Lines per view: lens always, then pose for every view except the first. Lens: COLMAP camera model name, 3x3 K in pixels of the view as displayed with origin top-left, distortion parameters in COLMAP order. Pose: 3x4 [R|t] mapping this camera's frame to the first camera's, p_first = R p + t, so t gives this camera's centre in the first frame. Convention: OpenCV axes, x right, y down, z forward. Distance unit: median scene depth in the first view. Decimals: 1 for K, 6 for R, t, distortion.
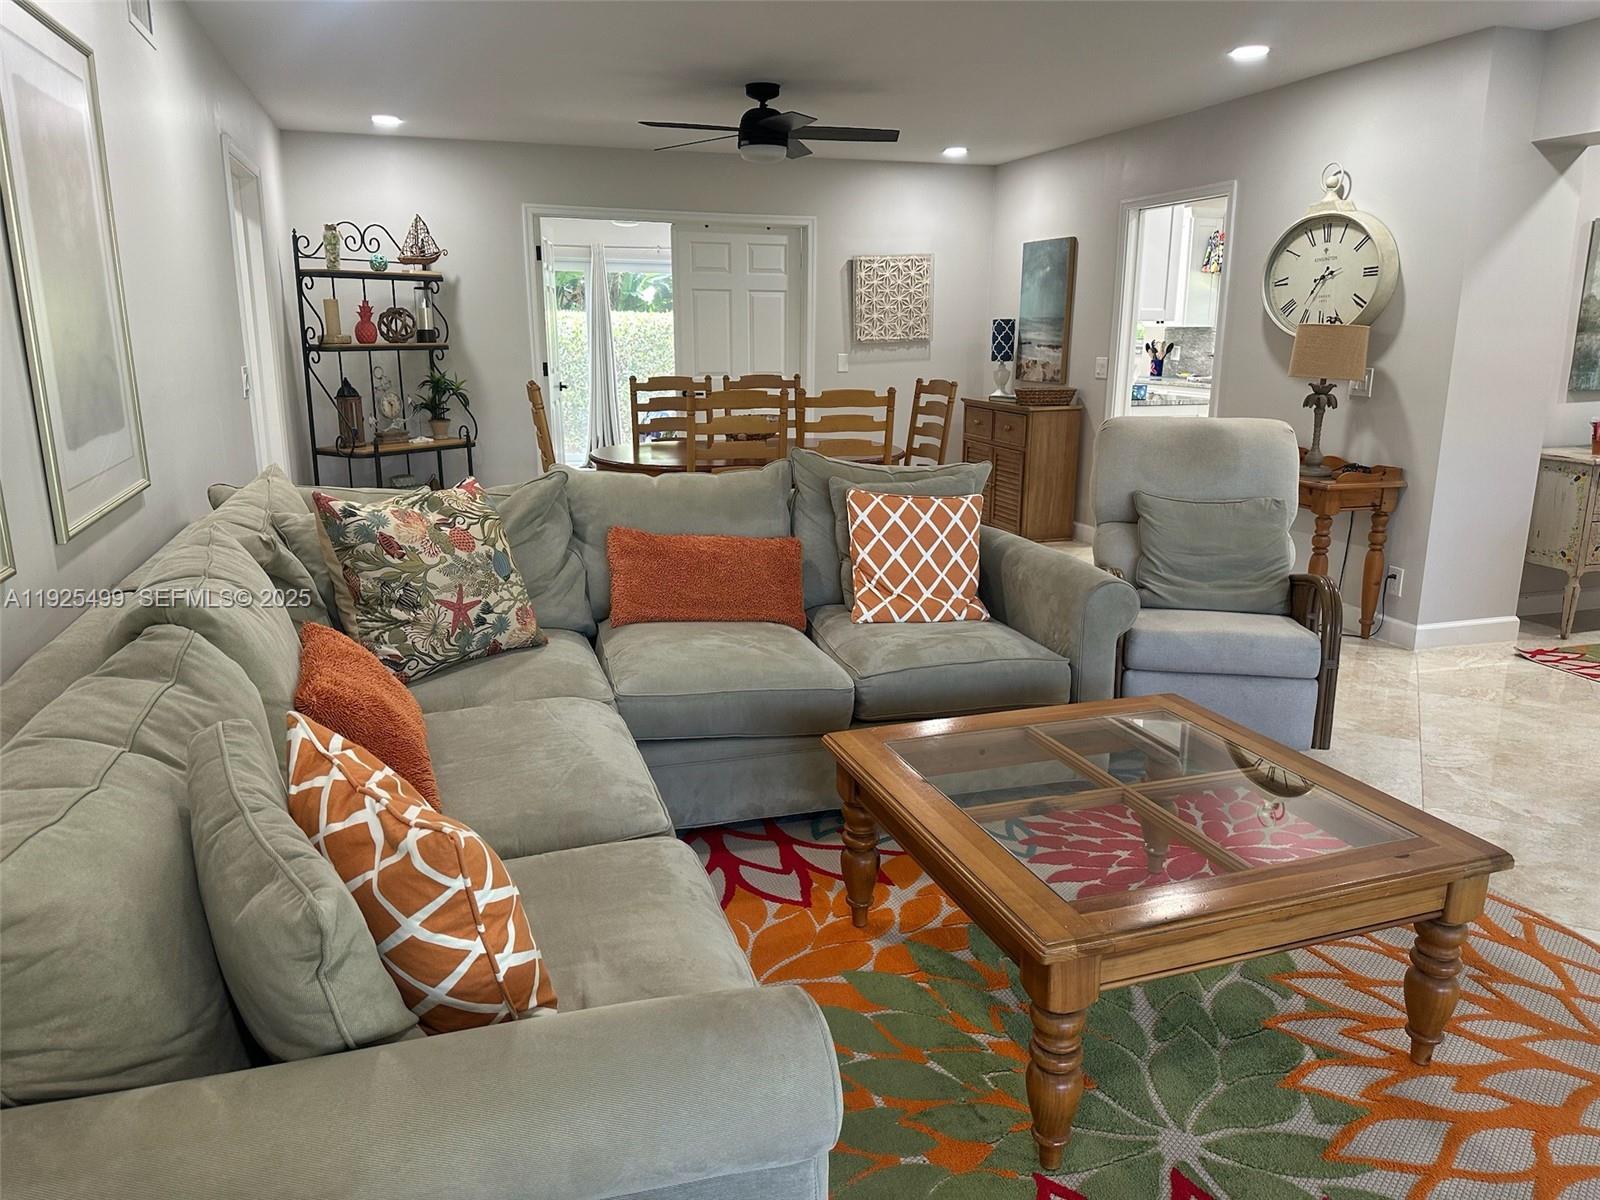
lens RADIAL K [[1129.9, 0, 795.8], [0, 1129.9, 601.7], [0, 0, 1]] dist [0.061595, -0.073296]
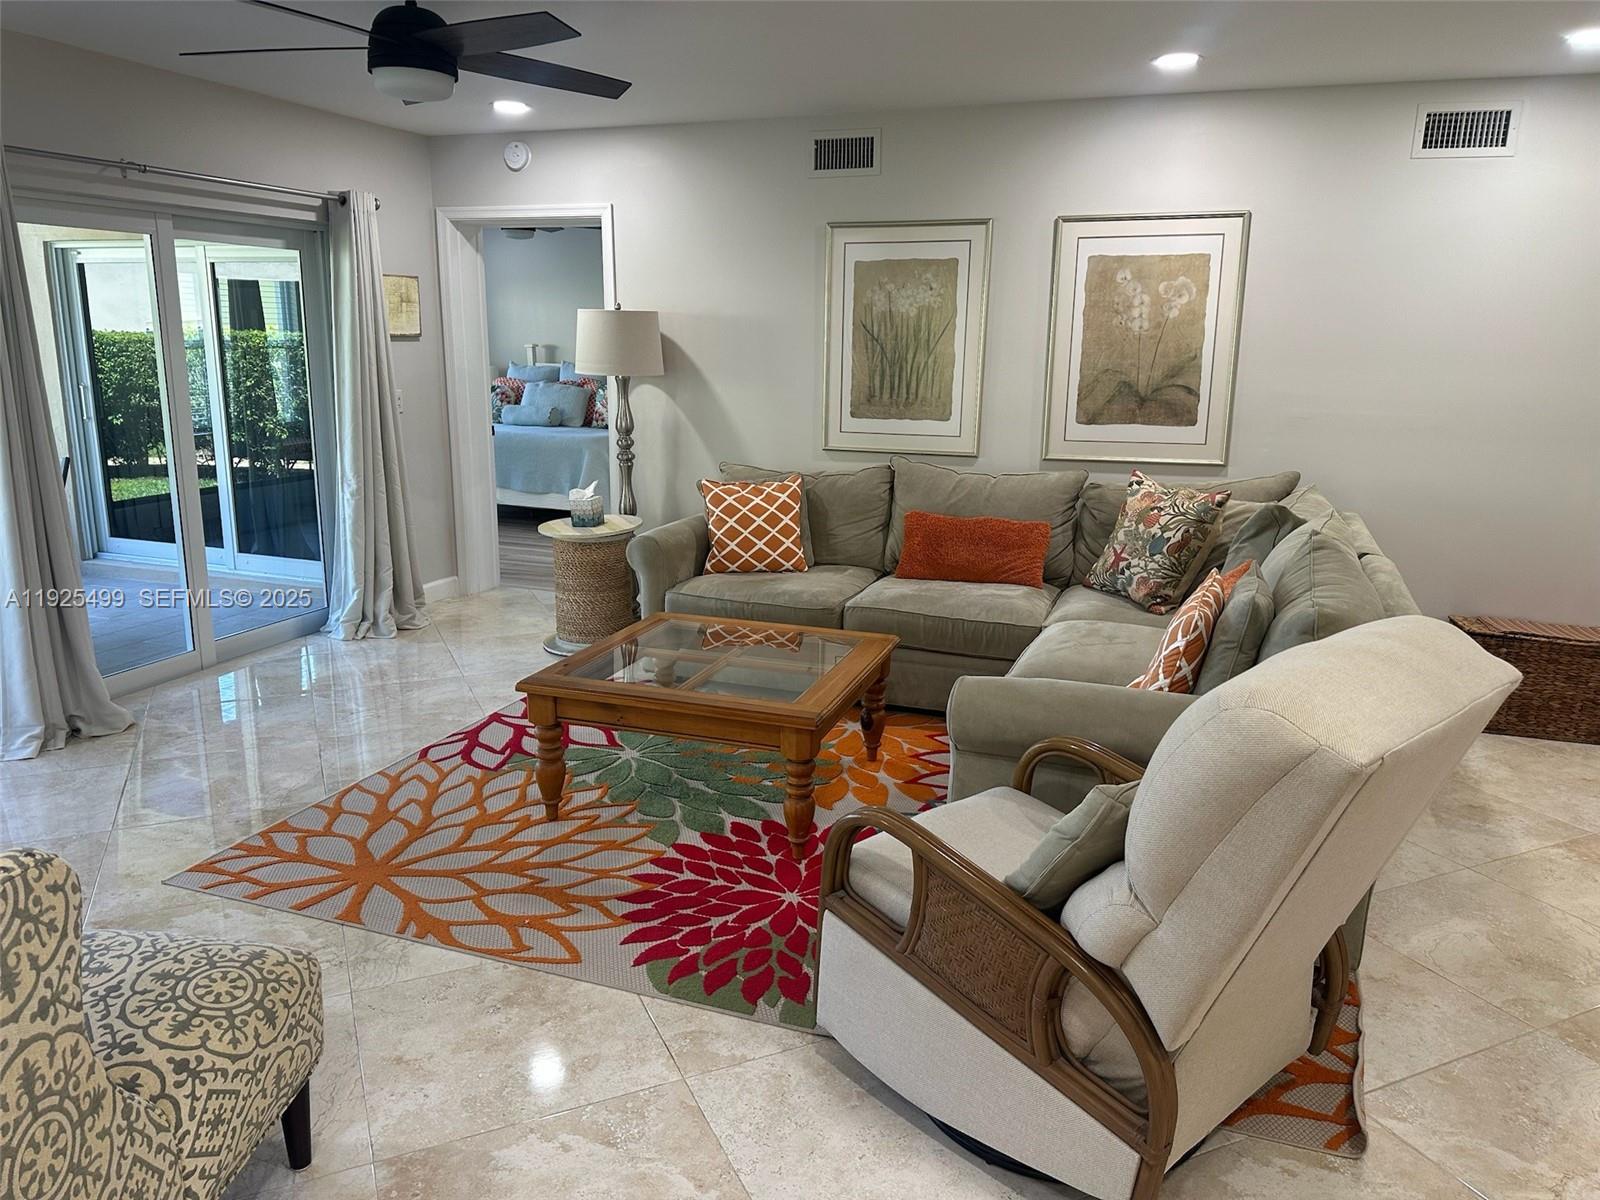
lens RADIAL K [[1129.9, 0, 808.9], [0, 1129.9, 592.5], [0, 0, 1]] dist [0.061595, -0.073296]
pose [[-0.616287, 0.164644, -0.770119, 0.961358], [-0.213324, 0.906439, 0.364500, -0.352640], [0.758079, 0.388922, -0.523504, 1.270470]]
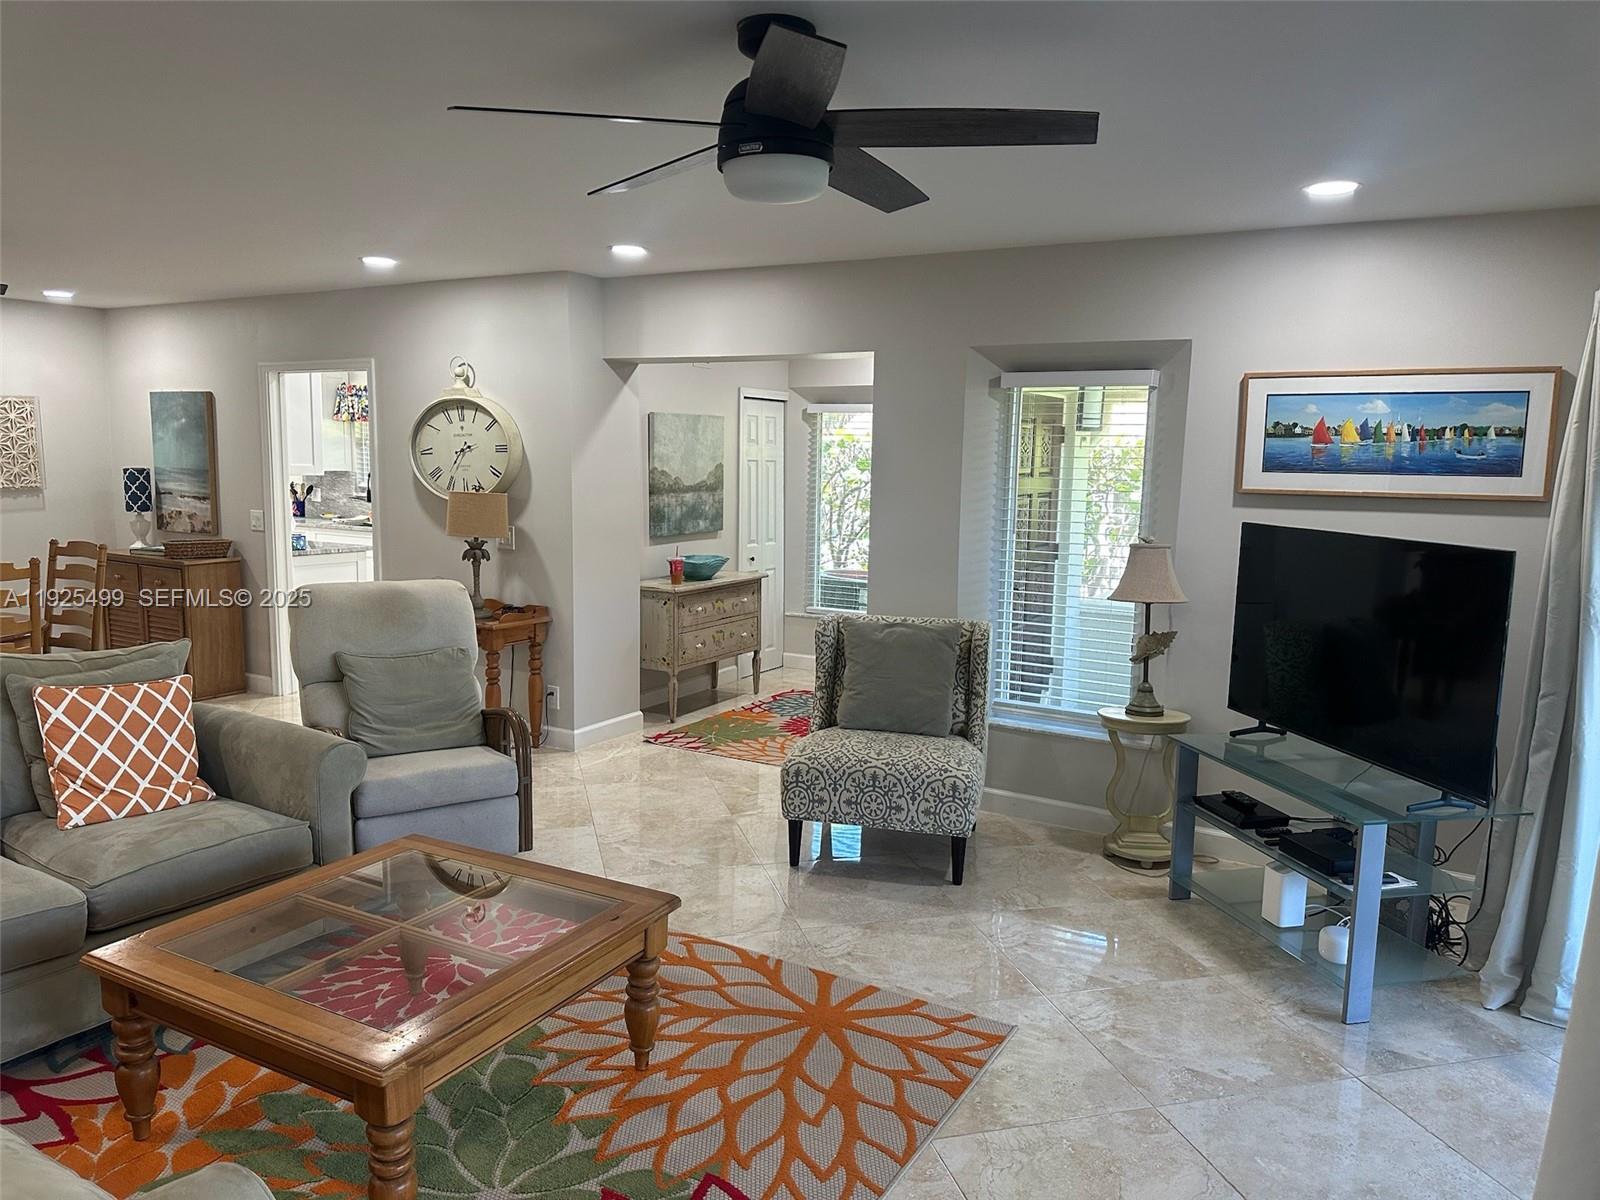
lens RADIAL K [[1129.9, 0, 797.9], [0, 1129.9, 605.0], [0, 0, 1]] dist [0.061595, -0.073296]
pose [[0.747111, -0.080601, 0.659794, -0.103274], [0.146532, 0.988172, -0.045208, -0.033060], [-0.648346, 0.130456, 0.750086, -0.129452]]
